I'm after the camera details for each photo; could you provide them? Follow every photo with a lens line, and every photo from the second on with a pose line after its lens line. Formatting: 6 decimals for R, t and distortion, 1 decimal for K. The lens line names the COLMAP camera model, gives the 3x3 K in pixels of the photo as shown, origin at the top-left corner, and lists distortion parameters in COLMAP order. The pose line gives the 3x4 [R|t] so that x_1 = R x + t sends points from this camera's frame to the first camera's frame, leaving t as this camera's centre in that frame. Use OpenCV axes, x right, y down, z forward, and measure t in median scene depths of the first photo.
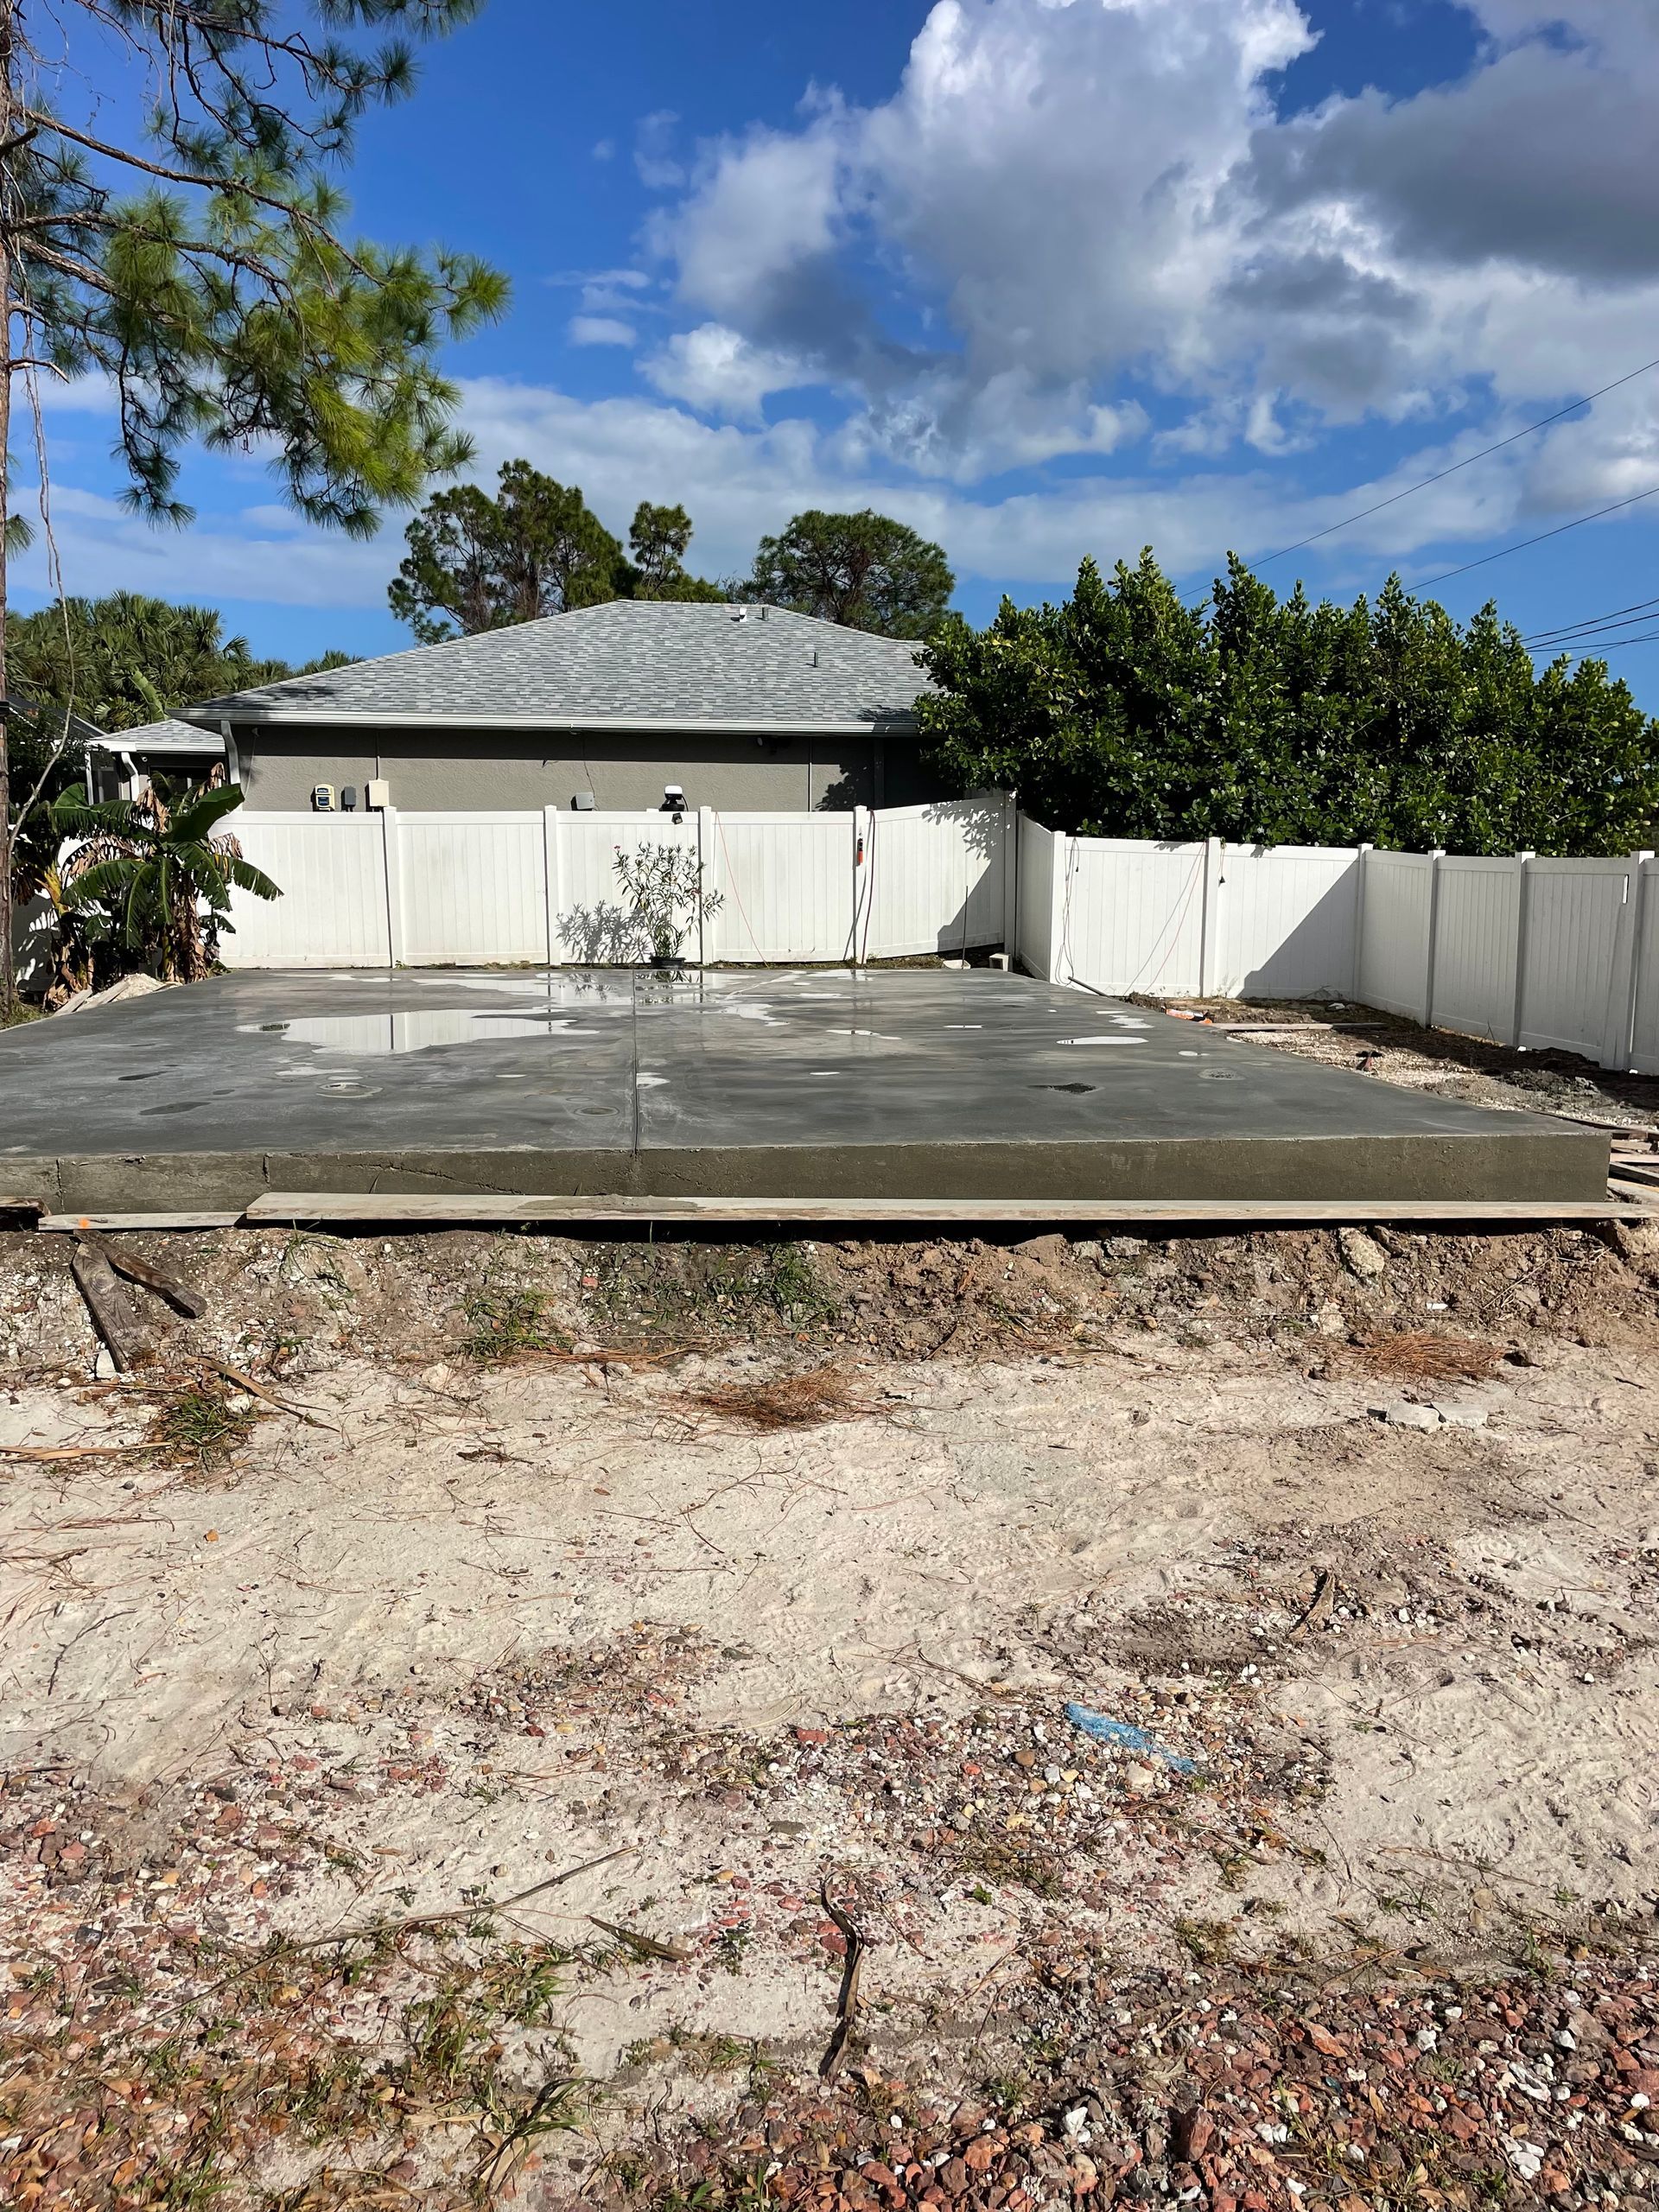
lens RADIAL K [[1746.6, 0, 839.3], [0, 1746.6, 1090.0], [0, 0, 1]] dist [0.127791, -0.149621]
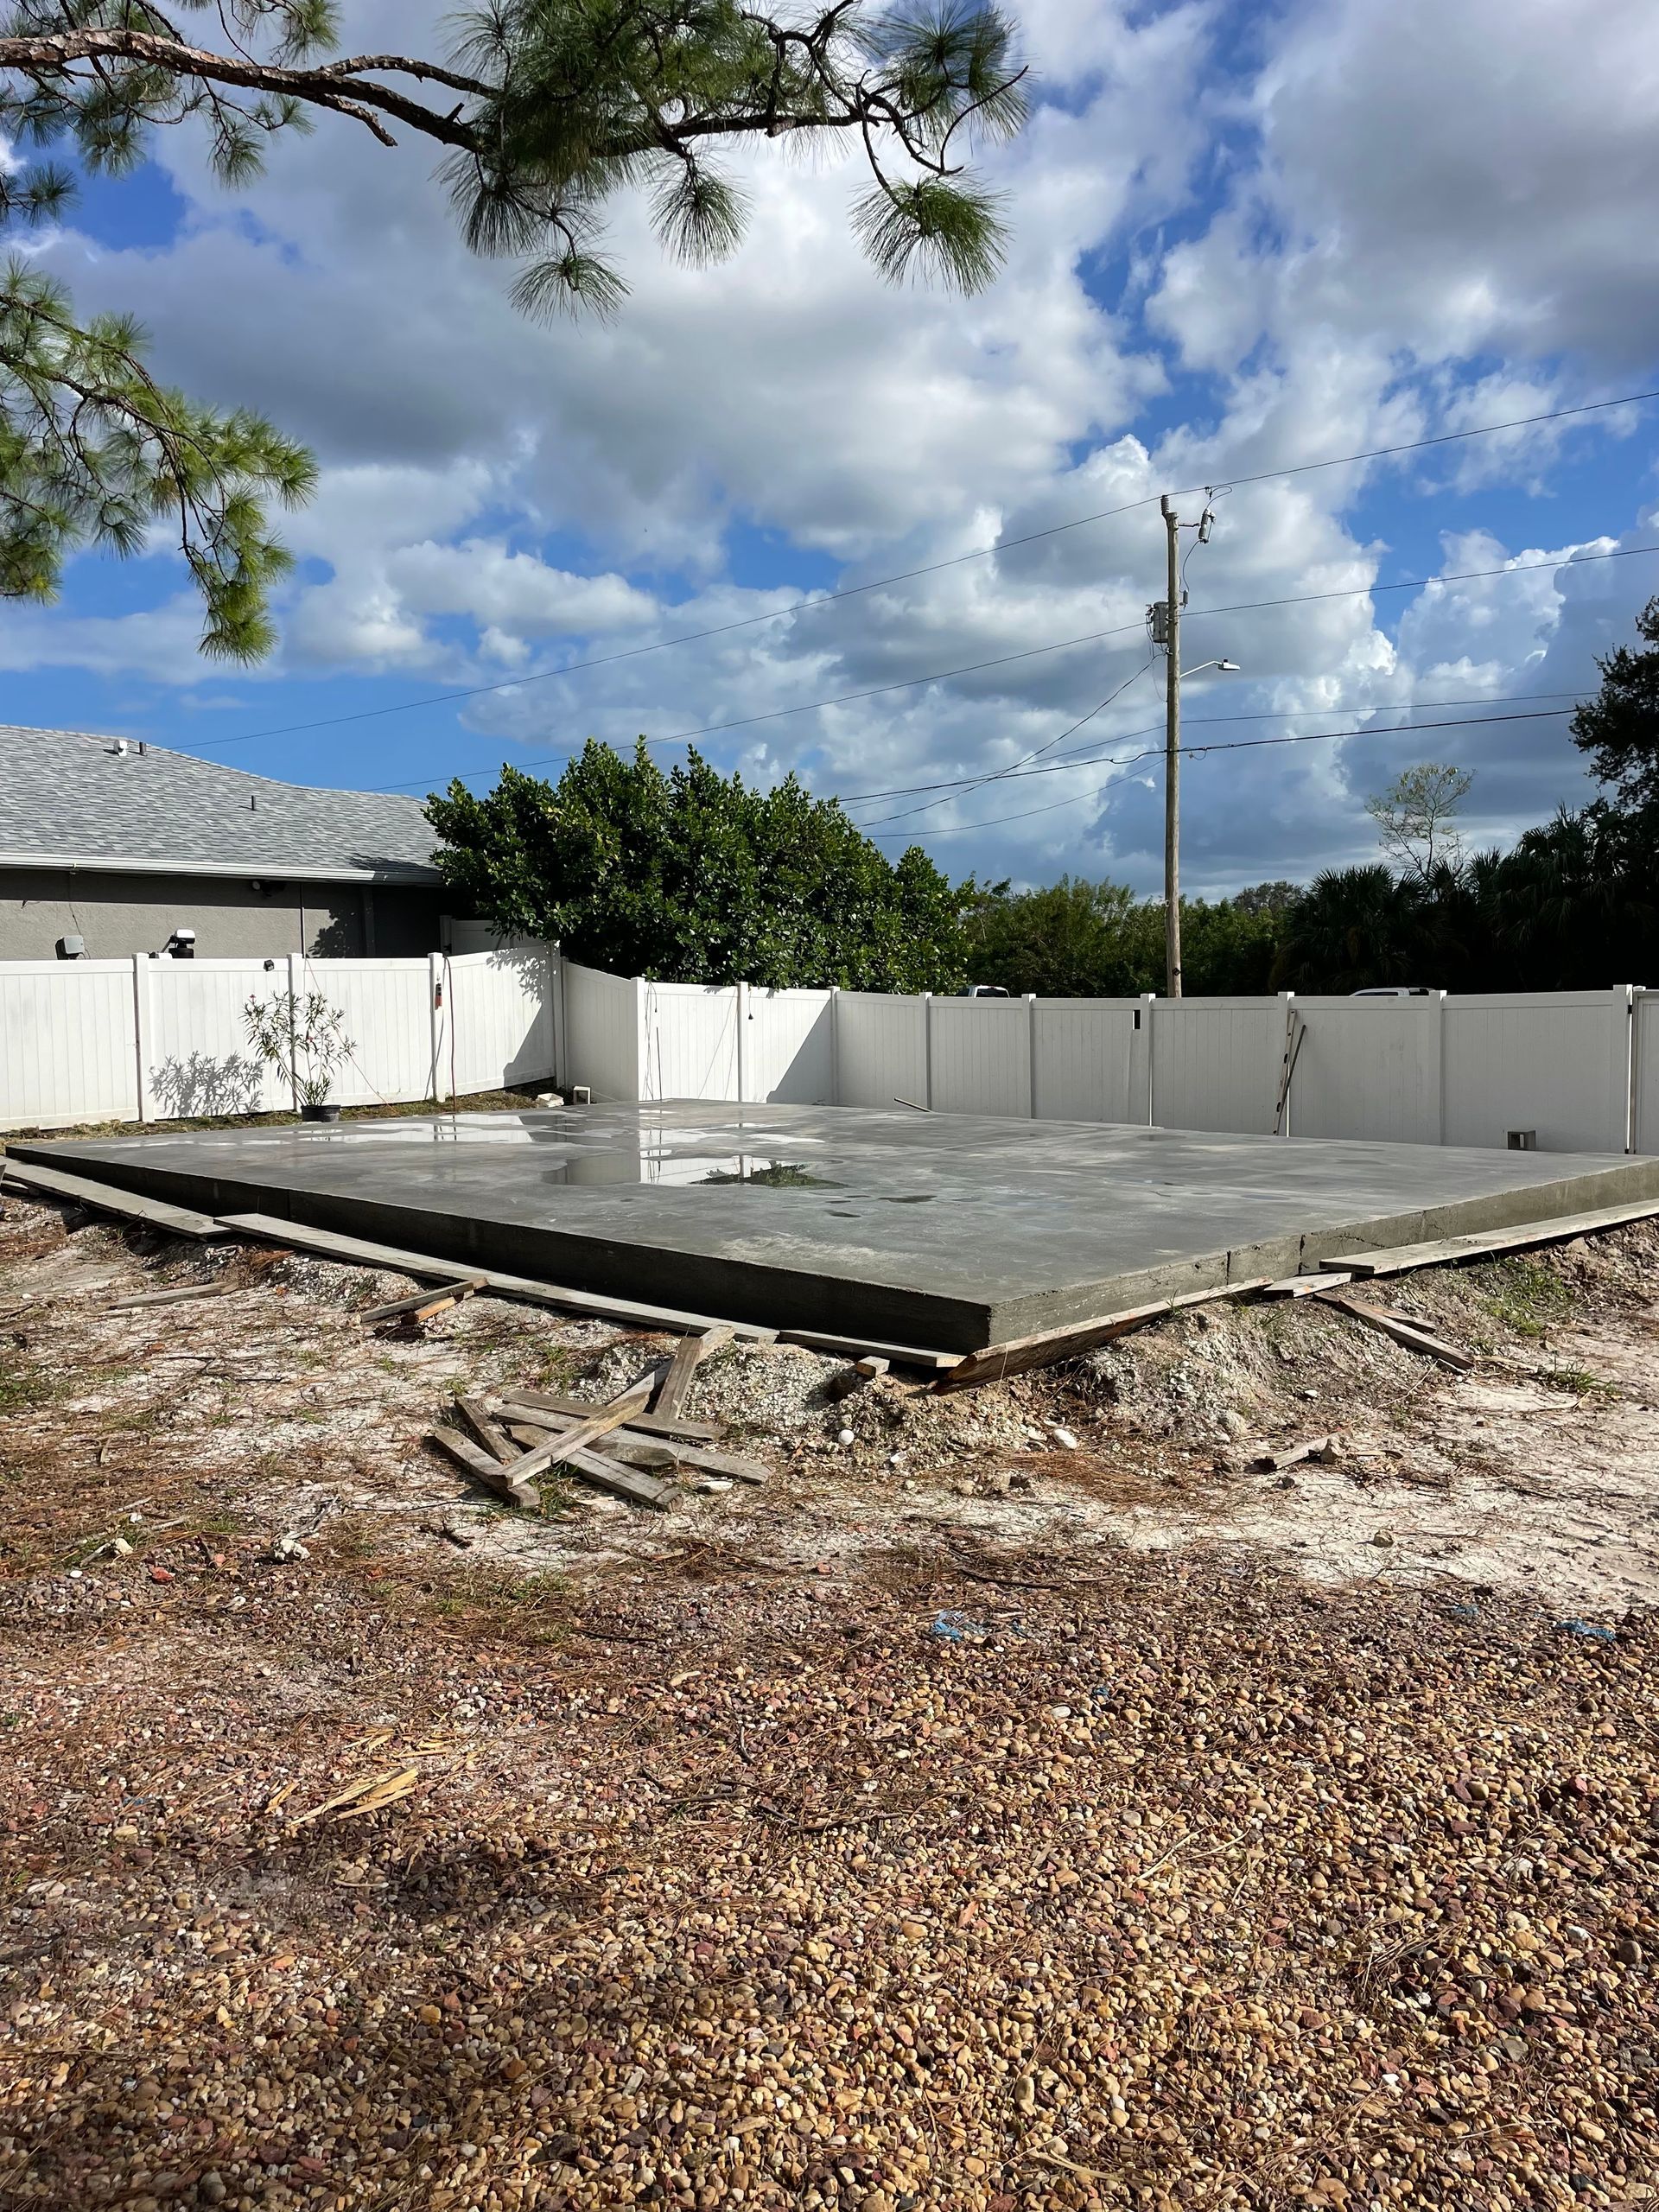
lens RADIAL K [[1746.6, 0, 839.3], [0, 1746.6, 1090.0], [0, 0, 1]] dist [0.127791, -0.149621]
pose [[0.778384, -0.048961, 0.625876, -2.366281], [0.093096, 0.994934, -0.037950, -0.093099], [-0.620847, 0.087806, 0.778999, 0.189615]]
